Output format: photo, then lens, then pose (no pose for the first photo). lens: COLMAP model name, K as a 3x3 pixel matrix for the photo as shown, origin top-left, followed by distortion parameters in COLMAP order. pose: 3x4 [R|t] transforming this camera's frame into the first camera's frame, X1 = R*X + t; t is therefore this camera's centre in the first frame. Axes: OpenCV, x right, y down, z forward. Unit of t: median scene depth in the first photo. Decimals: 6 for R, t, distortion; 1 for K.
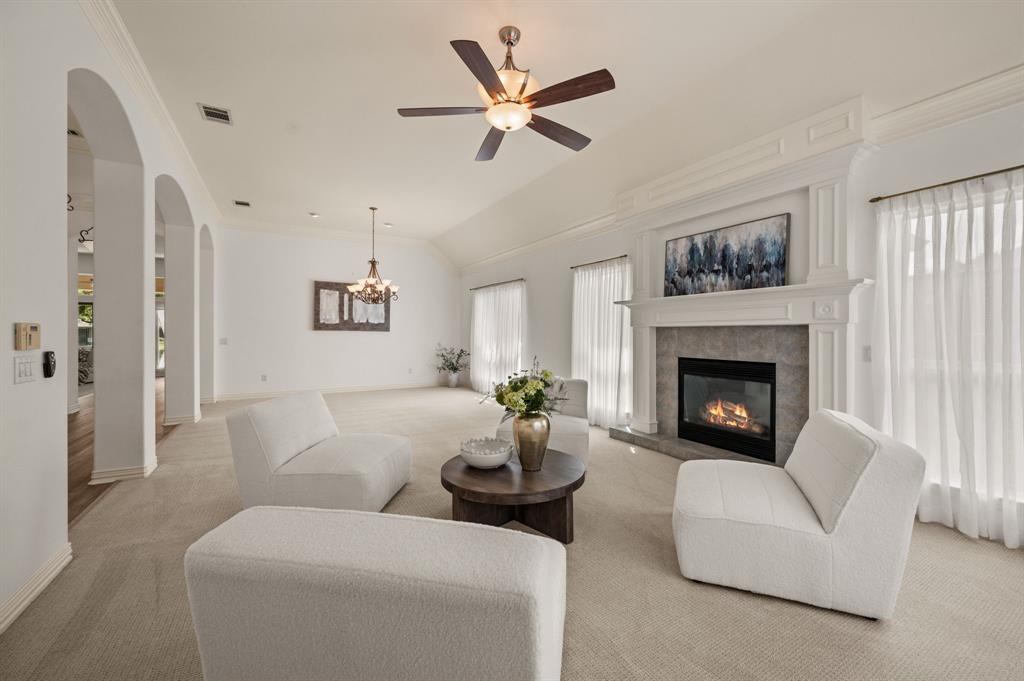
lens RADIAL K [[410.4, 0, 514.0], [0, 410.4, 329.3], [0, 0, 1]] dist [0.000367, 0.000063]
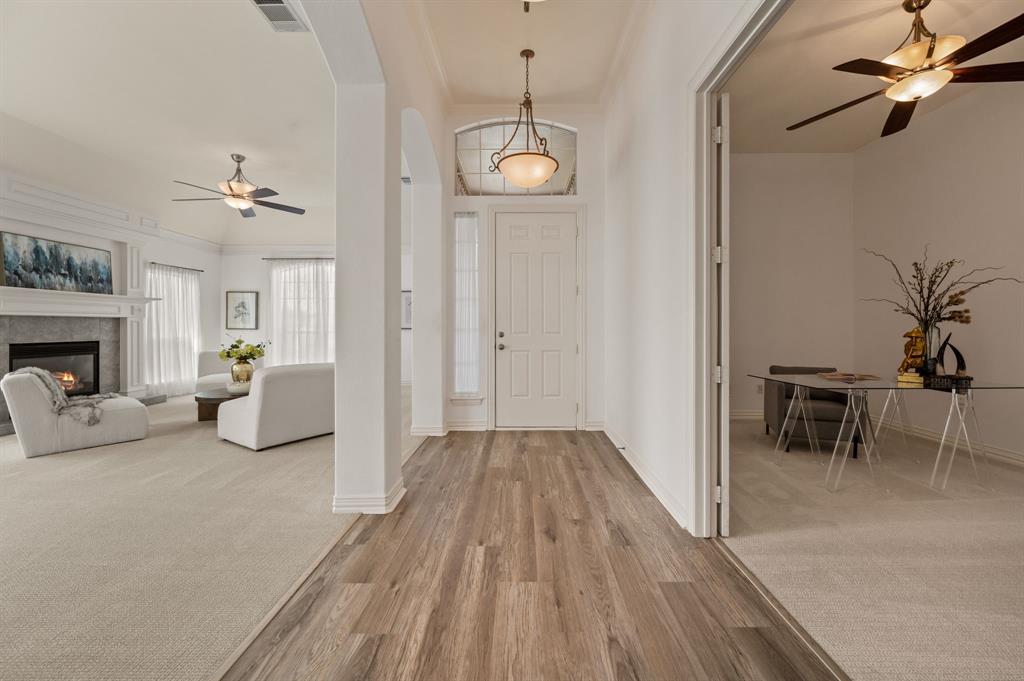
lens RADIAL K [[410.4, 0, 514.0], [0, 410.4, 329.3], [0, 0, 1]] dist [0.000367, 0.000063]
pose [[-0.864846, -0.000195, 0.502038, -1.415937], [0.001239, 0.999996, 0.002524, 0.031967], [-0.502036, 0.002805, -0.864842, 1.415265]]
